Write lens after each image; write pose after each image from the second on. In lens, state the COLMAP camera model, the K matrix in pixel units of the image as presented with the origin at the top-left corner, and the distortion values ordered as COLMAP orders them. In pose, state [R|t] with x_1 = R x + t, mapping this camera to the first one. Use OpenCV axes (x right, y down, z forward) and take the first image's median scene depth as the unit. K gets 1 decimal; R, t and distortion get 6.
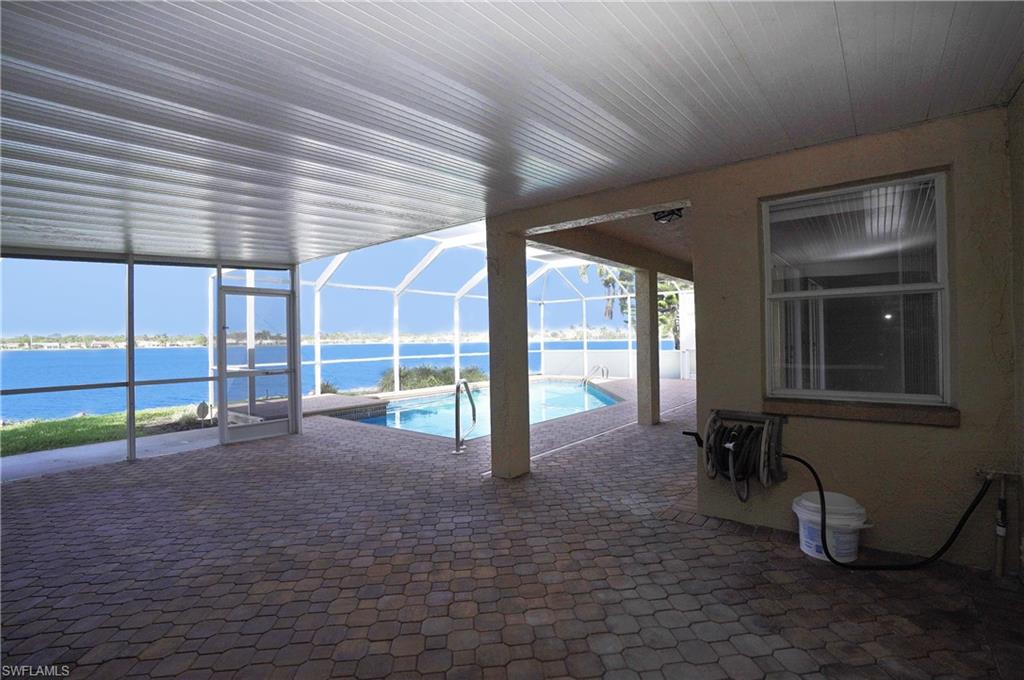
lens RADIAL K [[466.9, 0, 512.0], [0, 466.9, 340.0], [0, 0, 1]] dist [-0.045846, 0.019481]
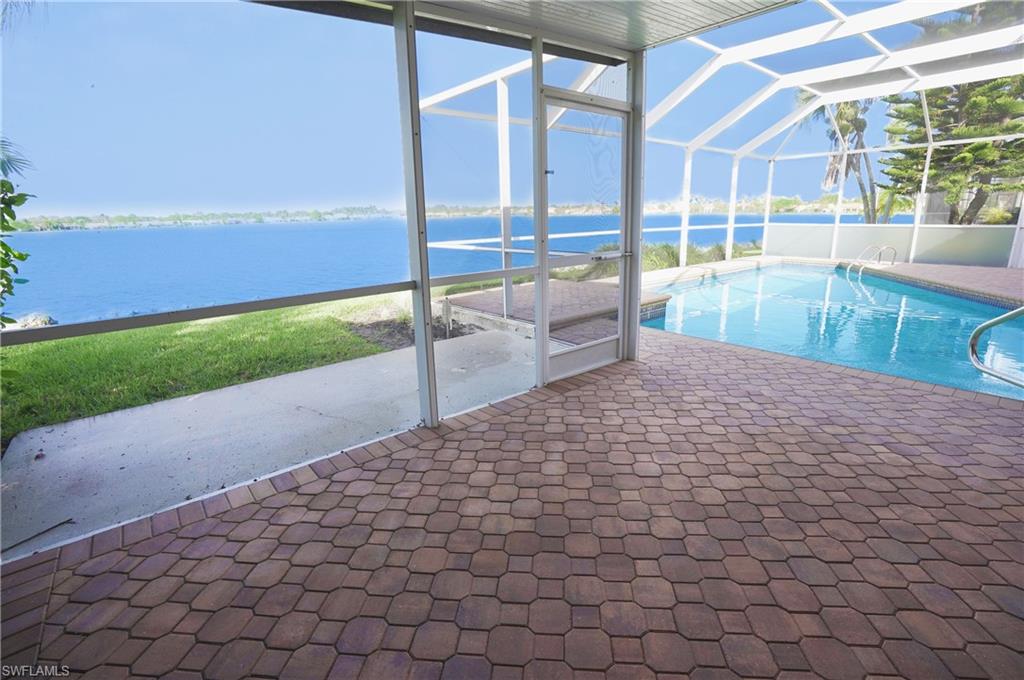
lens RADIAL K [[475.0, 0, 515.6], [0, 475.0, 336.8], [0, 0, 1]] dist [-0.073089, 0.028665]
pose [[0.980552, 0.044660, -0.191111, -0.185303], [0.005355, 0.967315, 0.253522, 0.006150], [0.196187, -0.249615, 0.948263, 0.147967]]
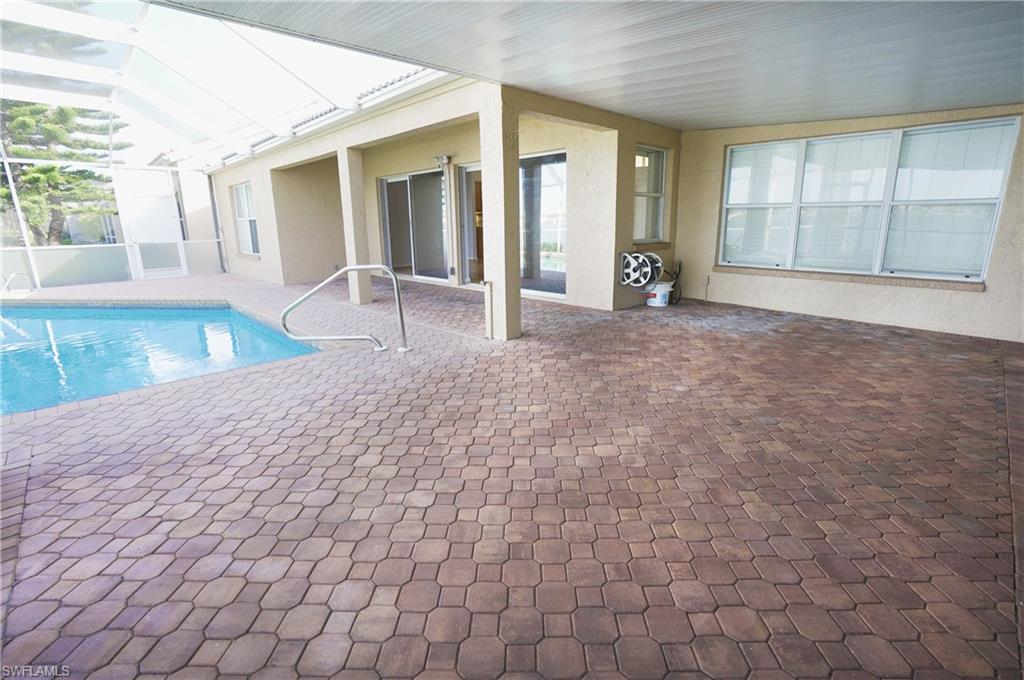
lens RADIAL K [[475.0, 0, 515.6], [0, 475.0, 336.8], [0, 0, 1]] dist [-0.073089, 0.028665]
pose [[0.120750, -0.222957, 0.967321, -0.279032], [0.010898, 0.974690, 0.223295, 0.008509], [-0.992623, -0.016421, 0.120124, 0.209826]]
